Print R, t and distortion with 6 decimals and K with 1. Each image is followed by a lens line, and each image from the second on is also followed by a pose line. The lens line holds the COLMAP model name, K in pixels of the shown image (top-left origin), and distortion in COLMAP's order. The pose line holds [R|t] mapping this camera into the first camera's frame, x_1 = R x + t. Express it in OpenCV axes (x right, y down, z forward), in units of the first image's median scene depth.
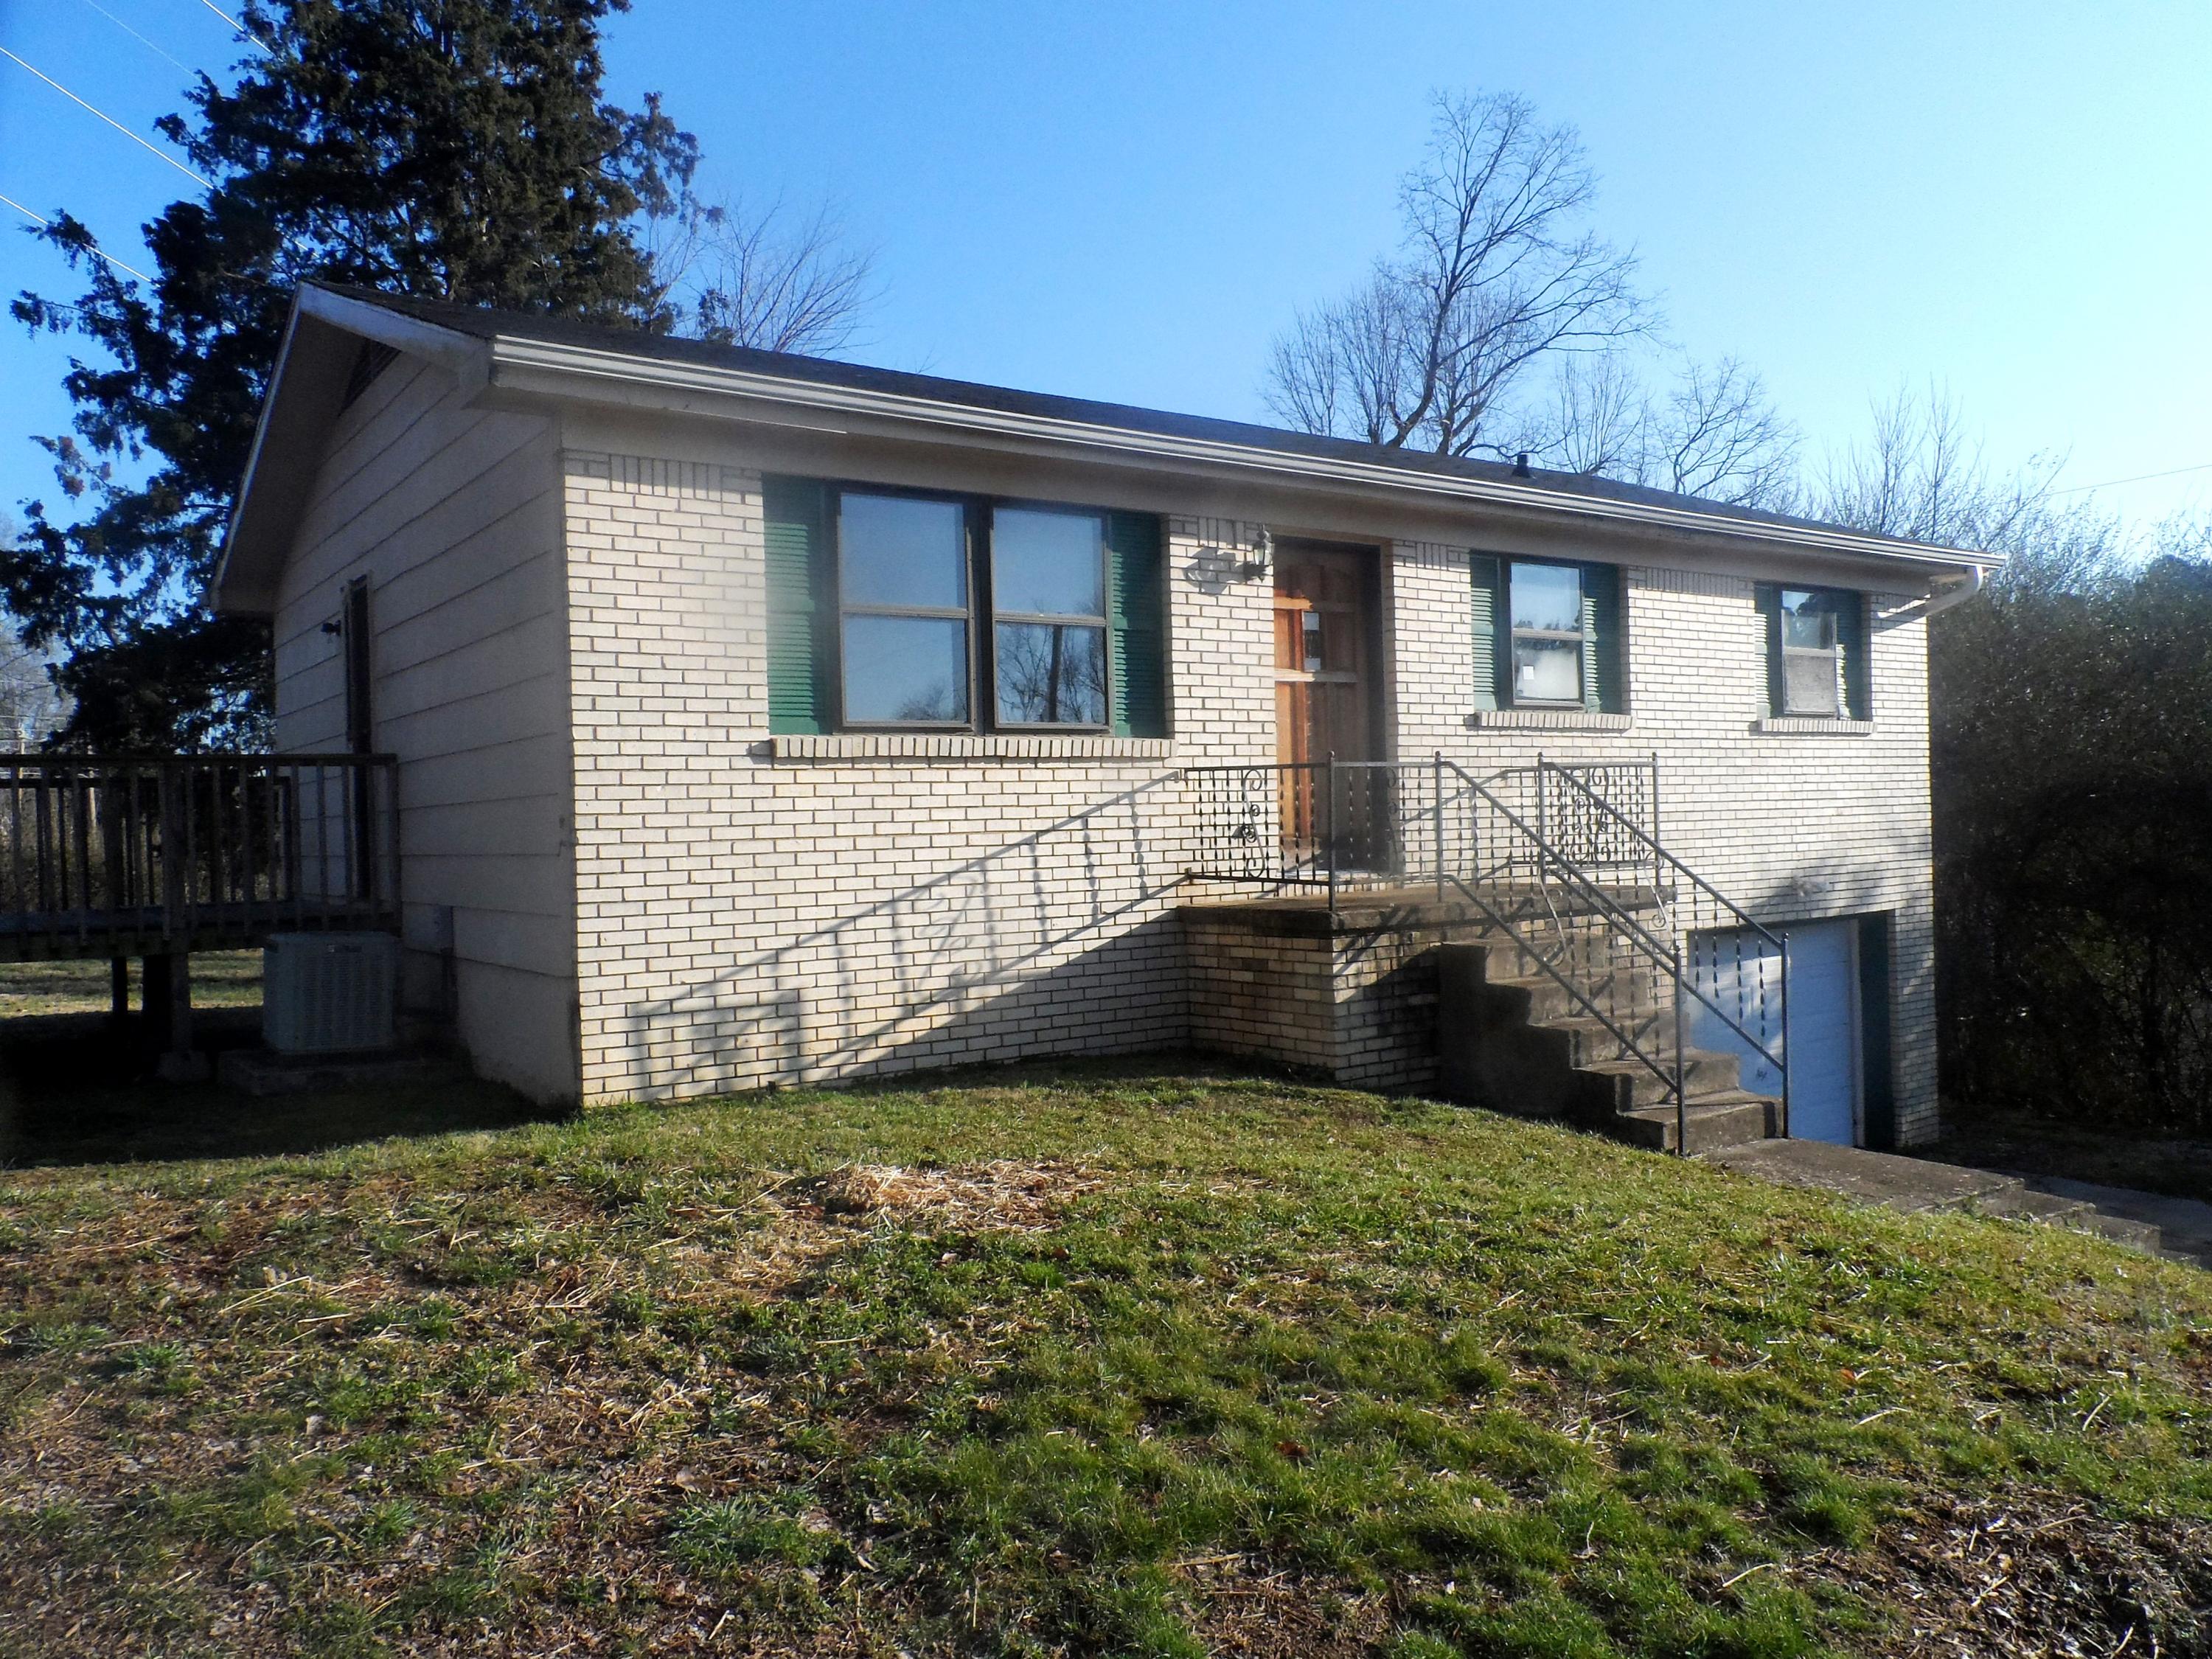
lens RADIAL K [[1678.8, 0, 1129.5], [0, 1678.8, 824.2], [0, 0, 1]] dist [-0.008038, 0.010909]
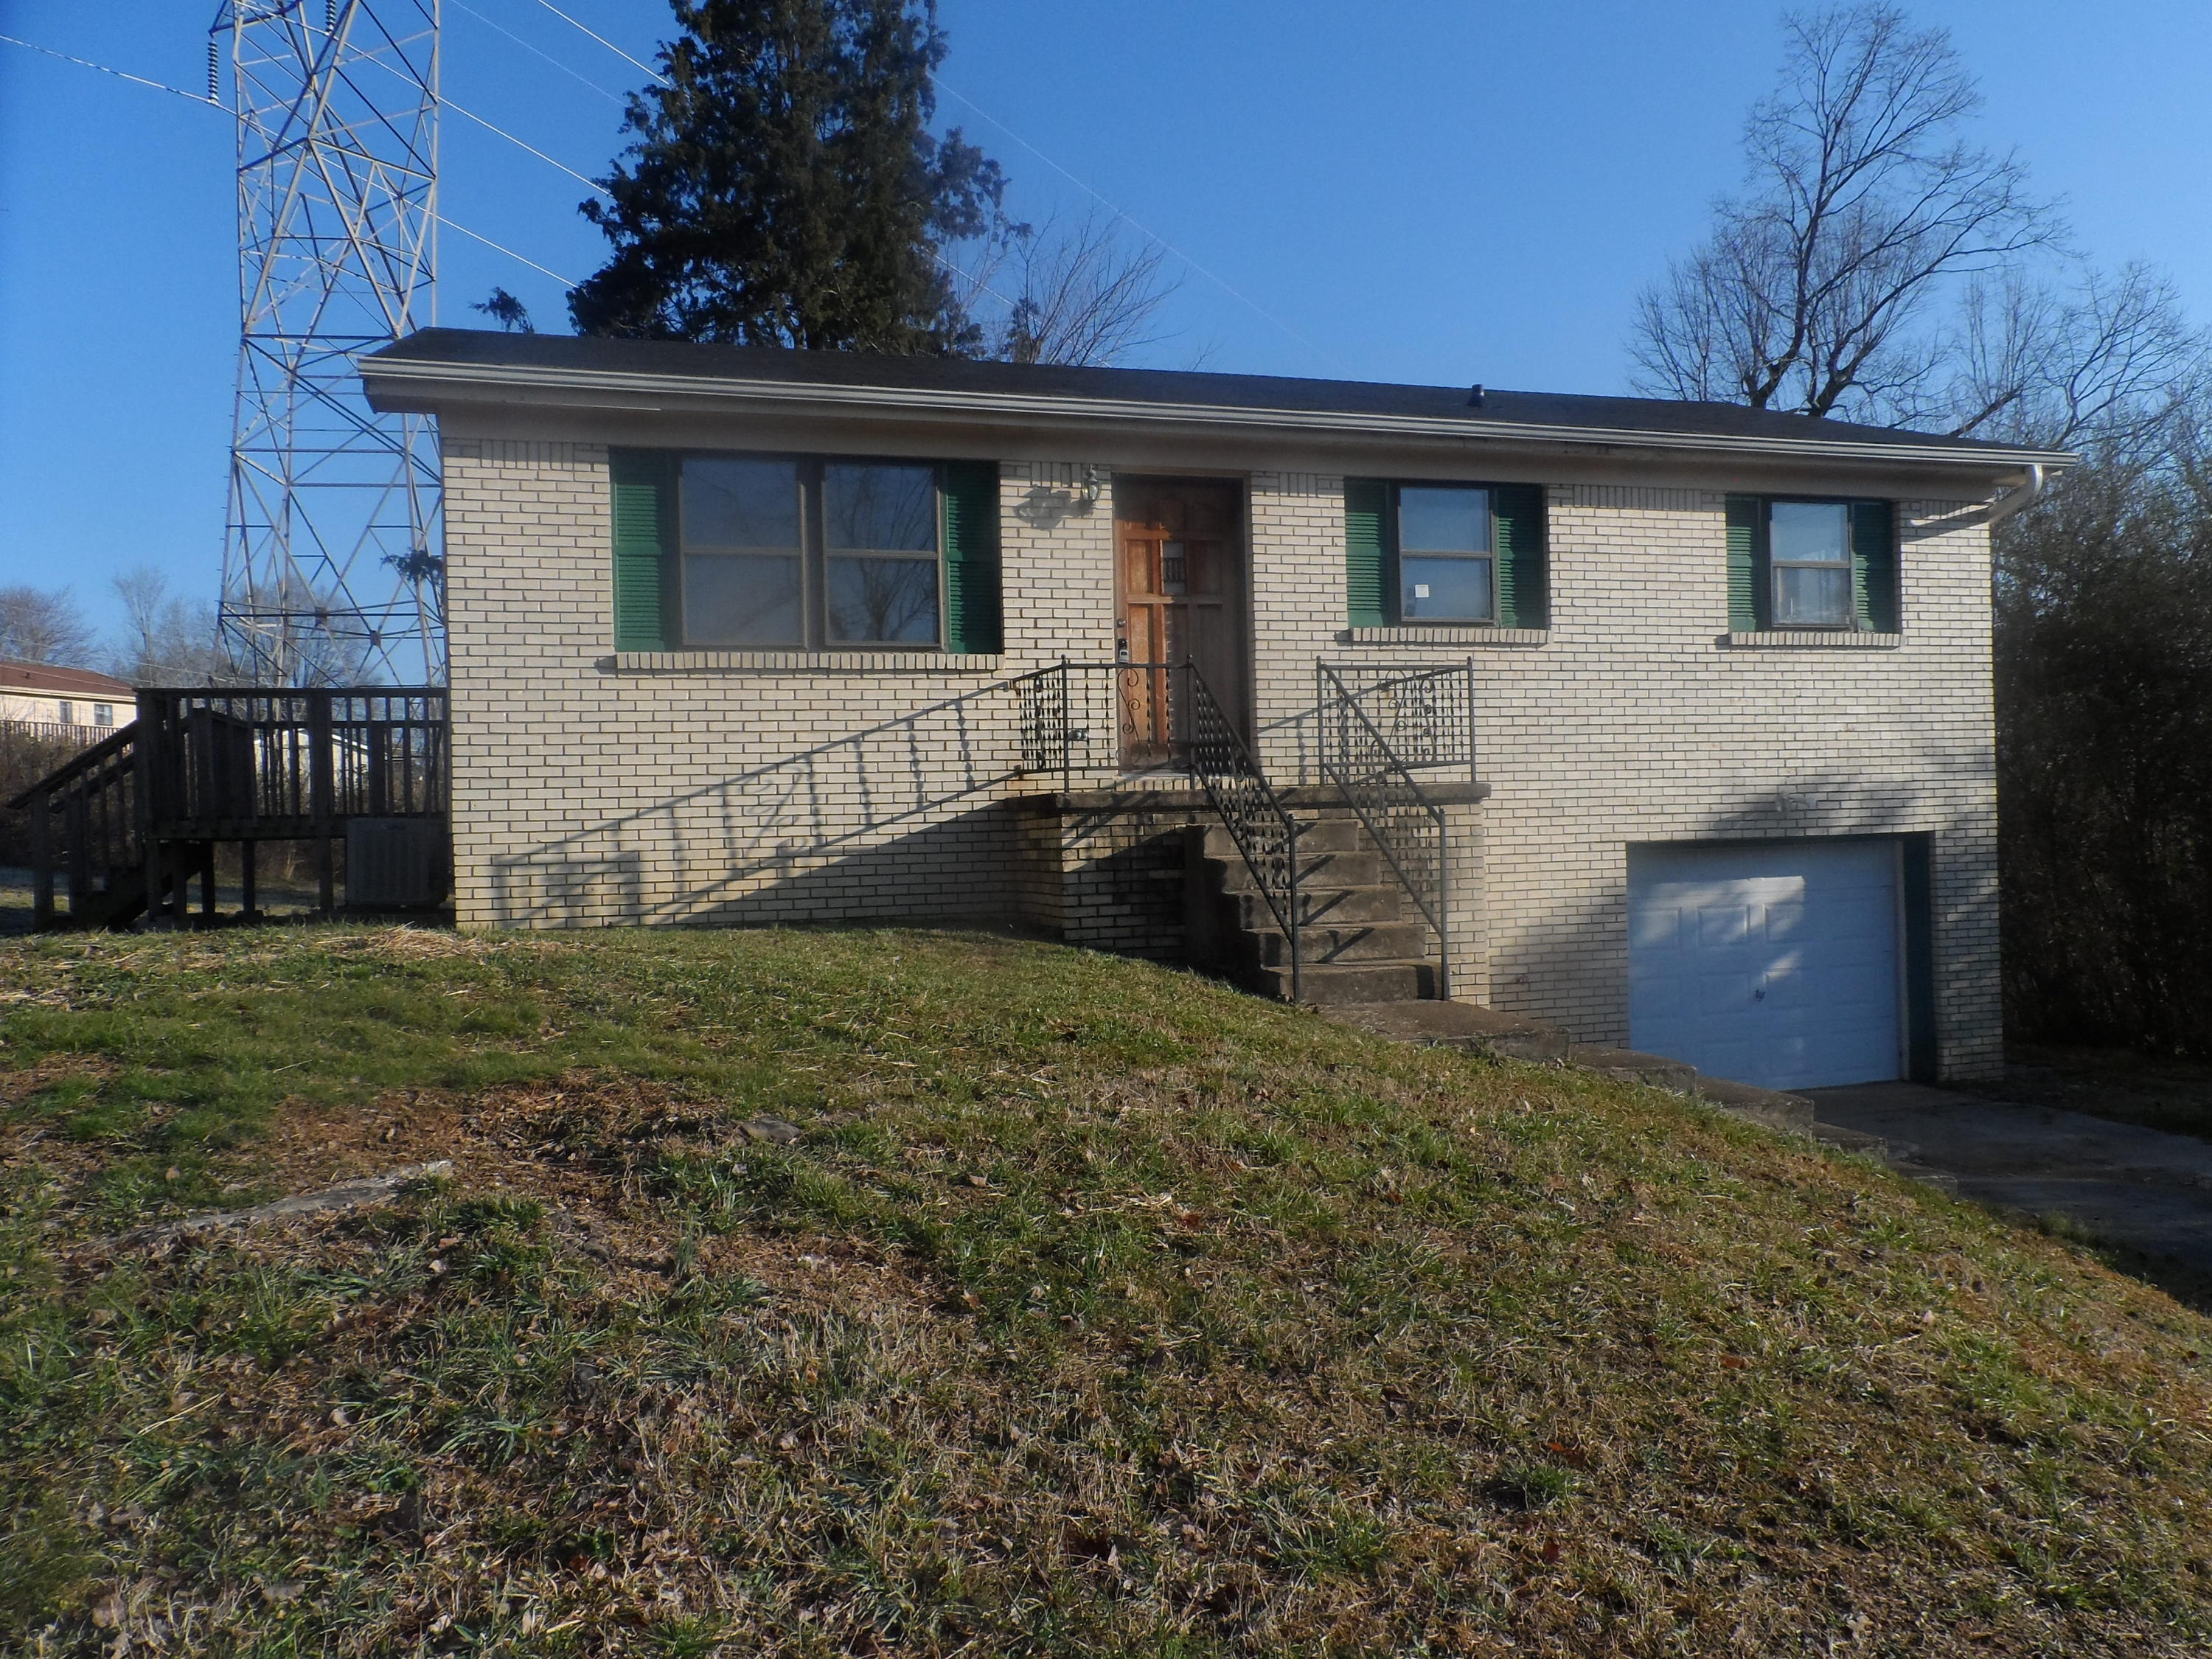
lens RADIAL K [[1678.8, 0, 1145.1], [0, 1678.8, 825.7], [0, 0, 1]] dist [-0.008038, 0.010909]
pose [[0.947757, 0.001464, -0.318989, 0.449324], [0.000418, 0.999983, 0.005832, 0.056242], [0.318992, -0.005661, 0.947741, -0.063995]]
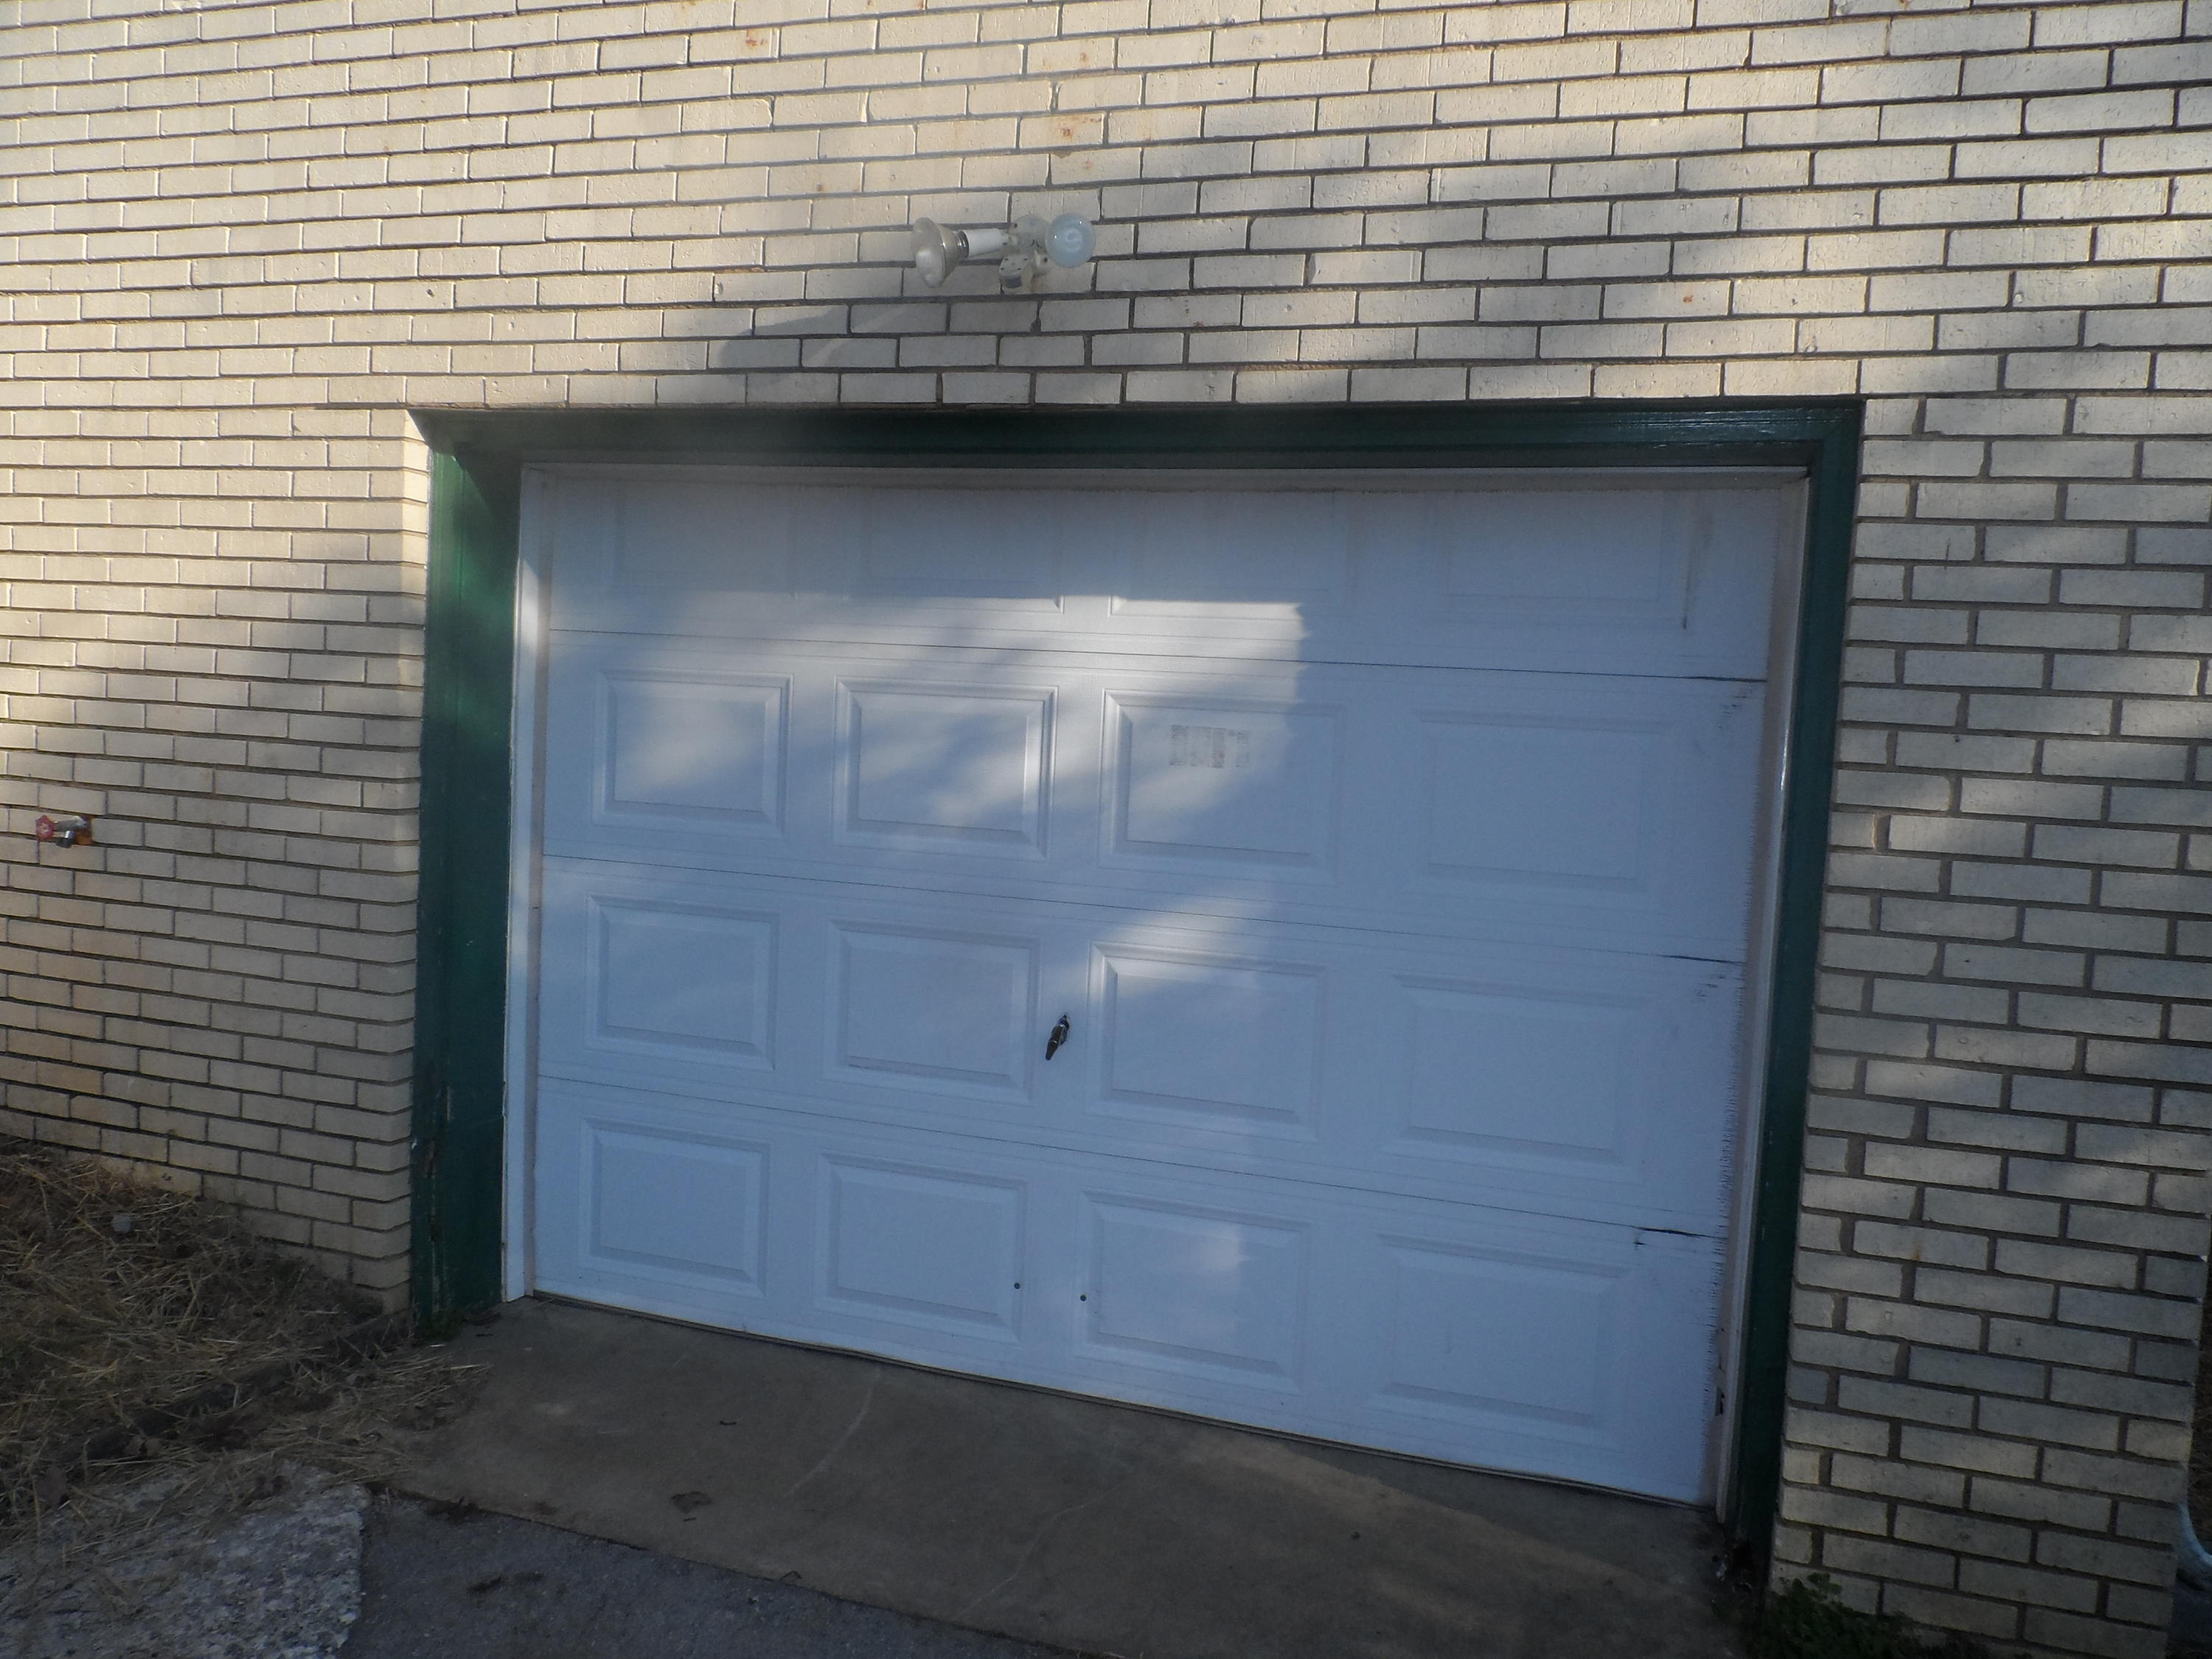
lens RADIAL K [[1678.8, 0, 1101.0], [0, 1678.8, 831.0], [0, 0, 1]] dist [-0.008038, 0.010909]
pose [[0.581568, 0.117694, -0.804939, 0.761172], [-0.071824, 0.993044, 0.093304, 0.118591], [0.810321, 0.003551, 0.585976, 1.094815]]
